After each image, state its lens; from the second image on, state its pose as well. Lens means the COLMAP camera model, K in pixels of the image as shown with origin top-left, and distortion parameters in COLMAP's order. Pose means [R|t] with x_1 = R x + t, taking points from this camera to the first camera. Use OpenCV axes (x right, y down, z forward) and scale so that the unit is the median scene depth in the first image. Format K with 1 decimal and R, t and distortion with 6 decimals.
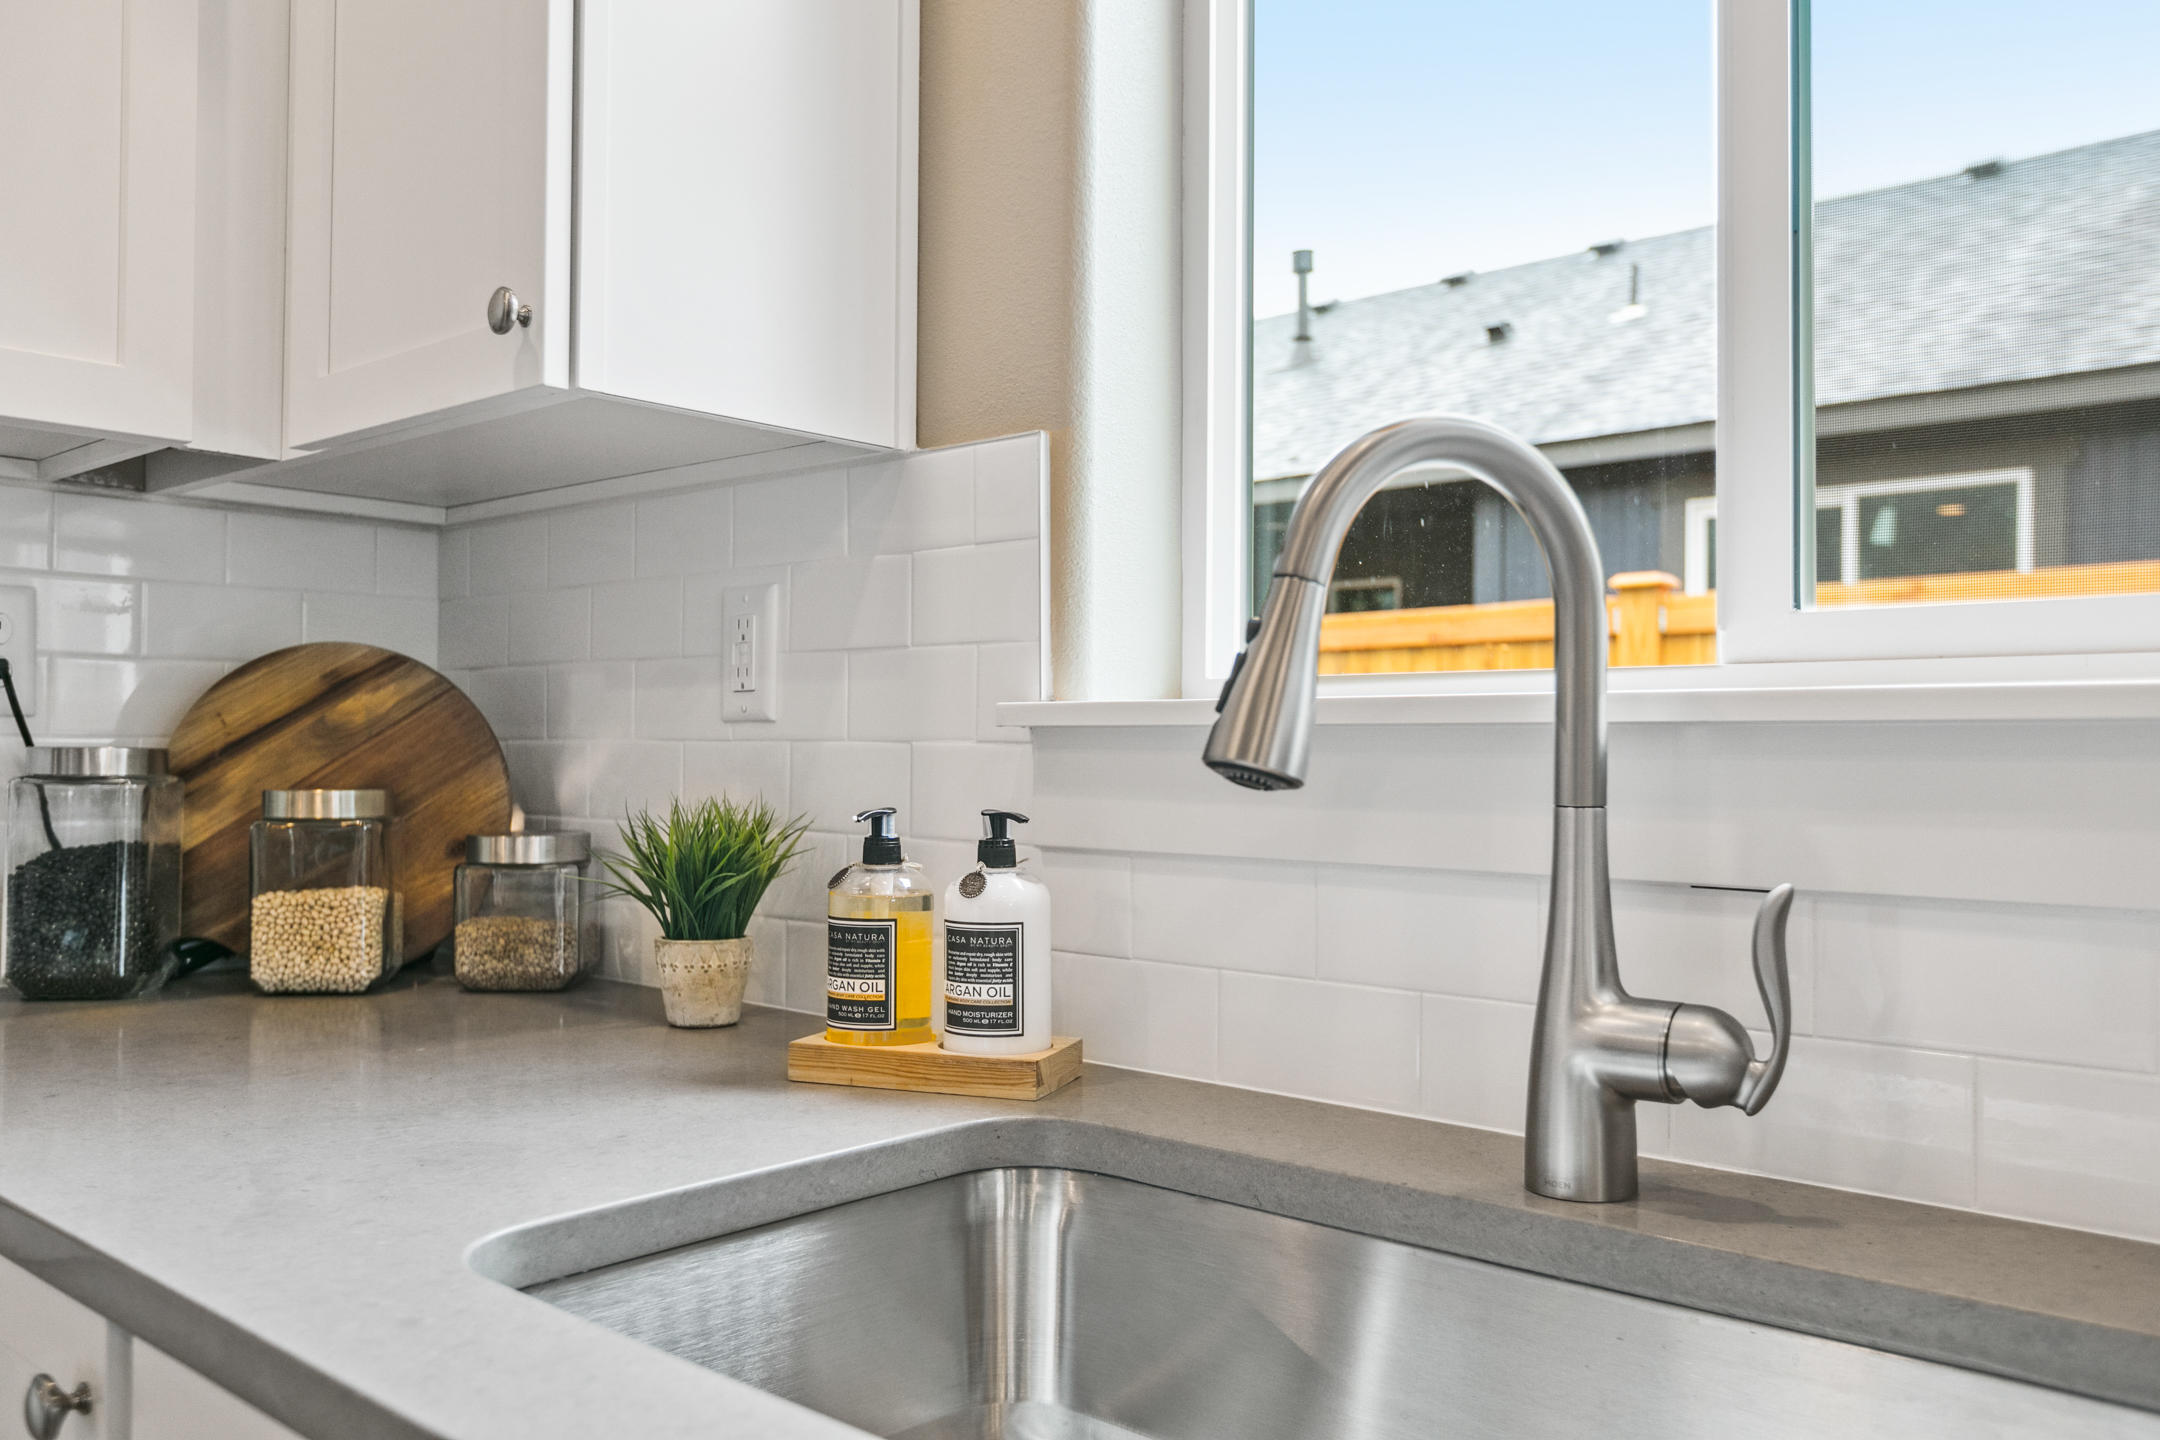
lens RADIAL K [[1655.1, 0, 1080.0], [0, 1655.1, 720.0], [0, 0, 1]] dist [0.009050, 0.000809]
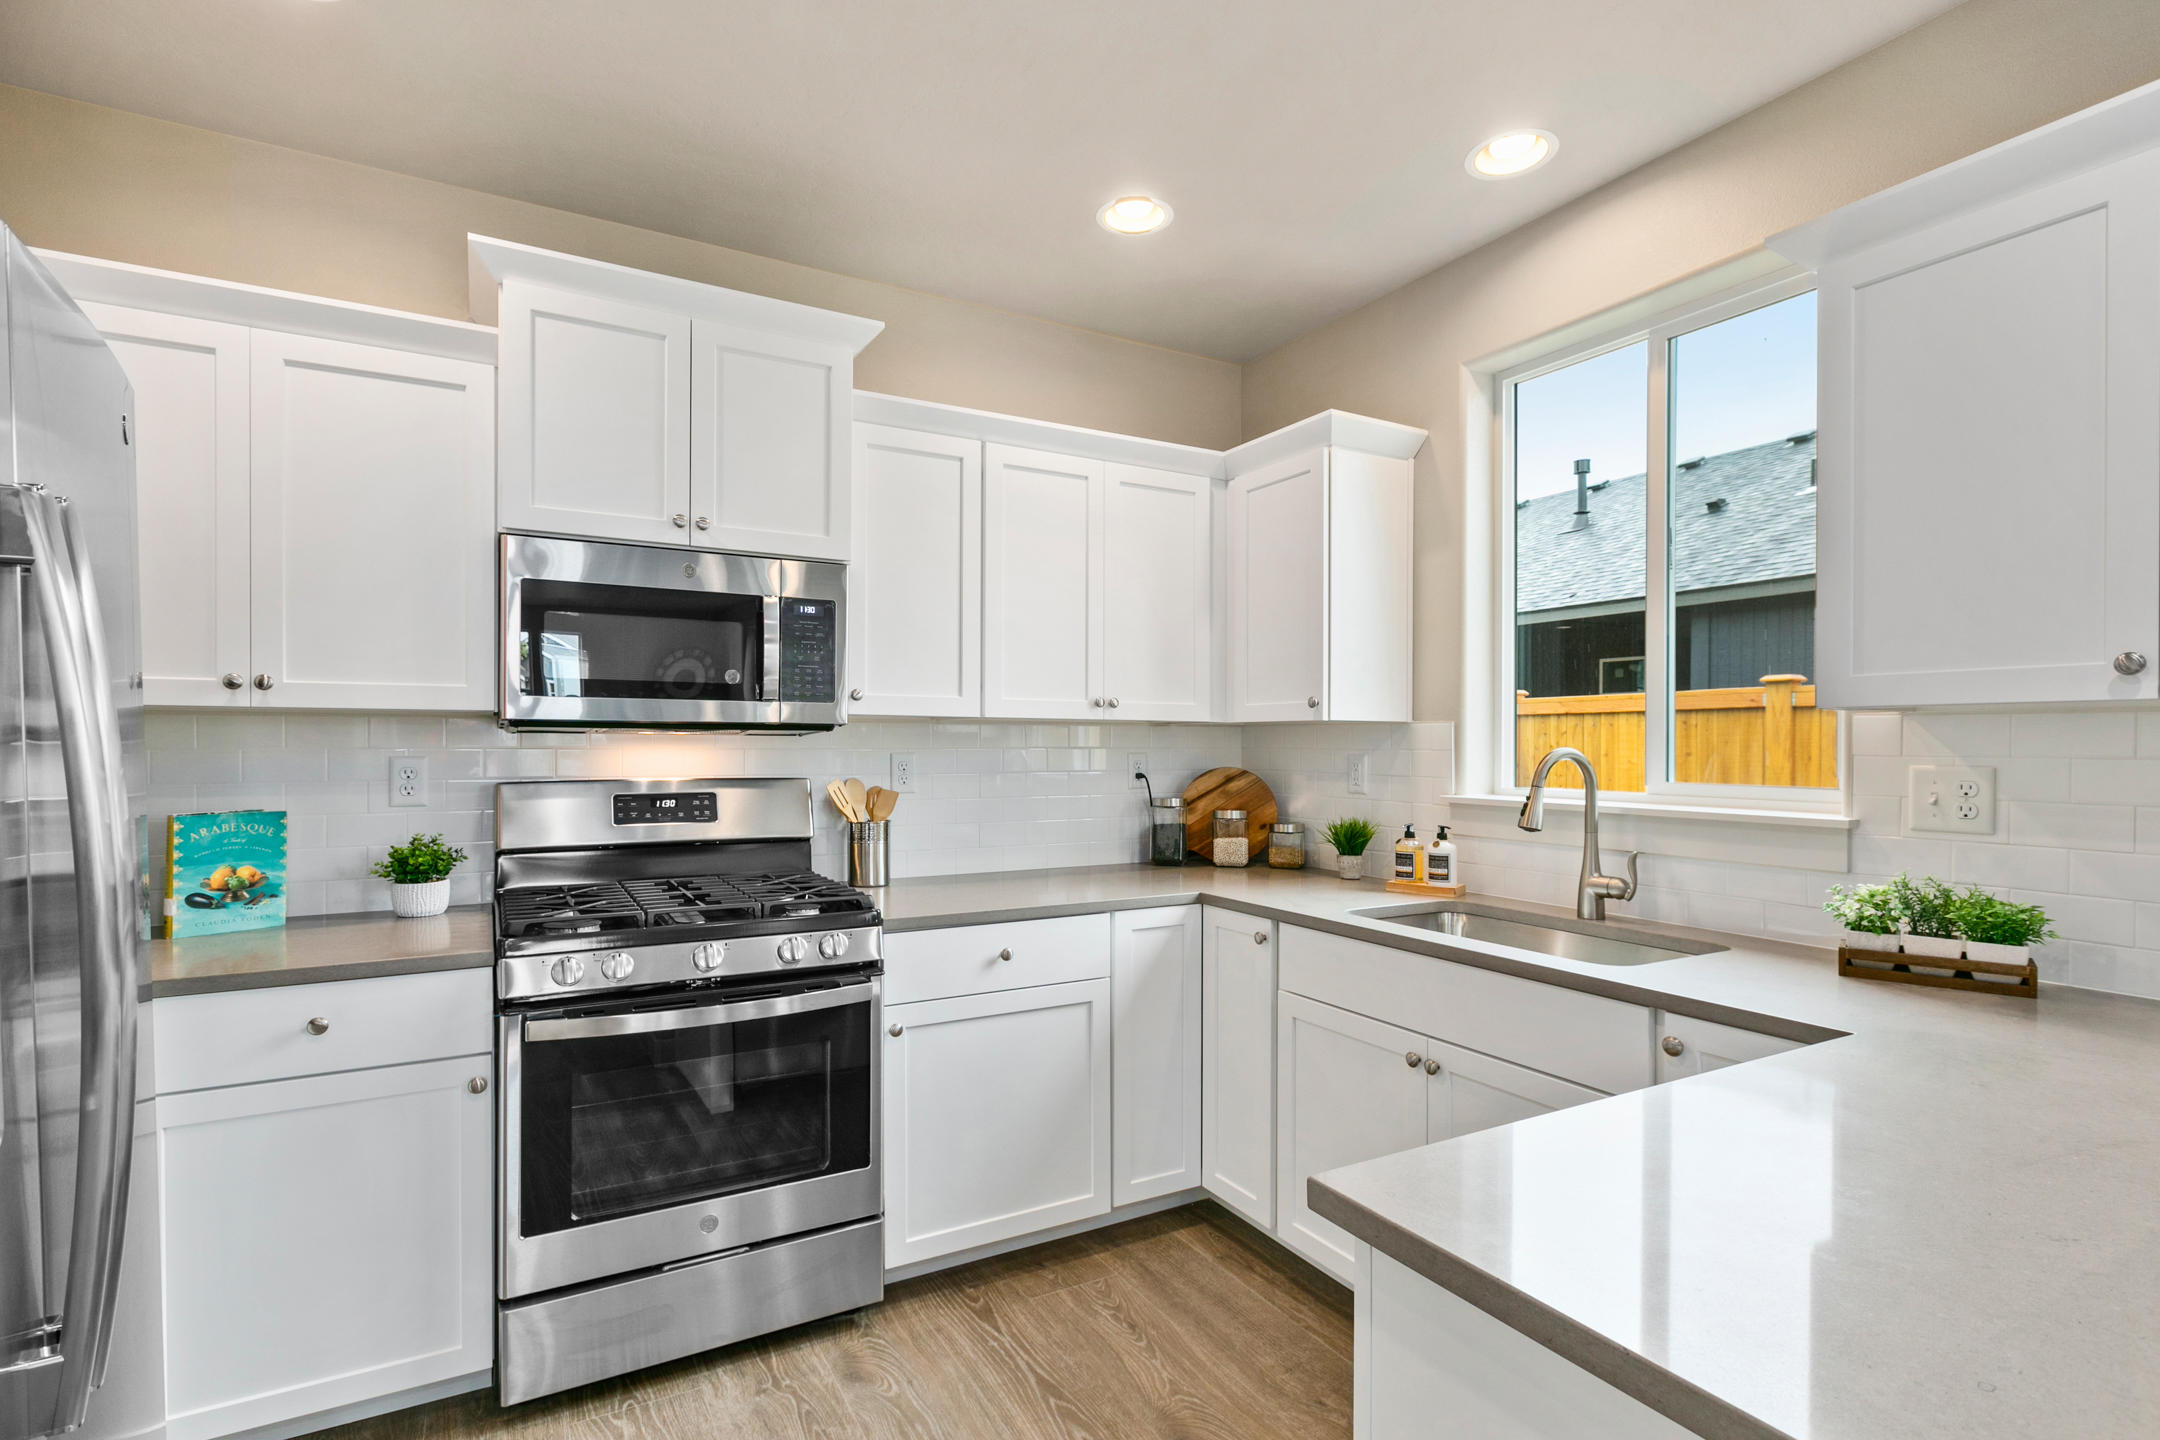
lens RADIAL K [[981.1, 0, 1036.6], [0, 981.1, 748.0], [0, 0, 1]] dist [0.014714, 0.000017]
pose [[0.927291, -0.006899, -0.374279, -0.054552], [0.014838, 0.999722, 0.018333, -0.152479], [0.374048, -0.022553, 0.927135, -1.246480]]
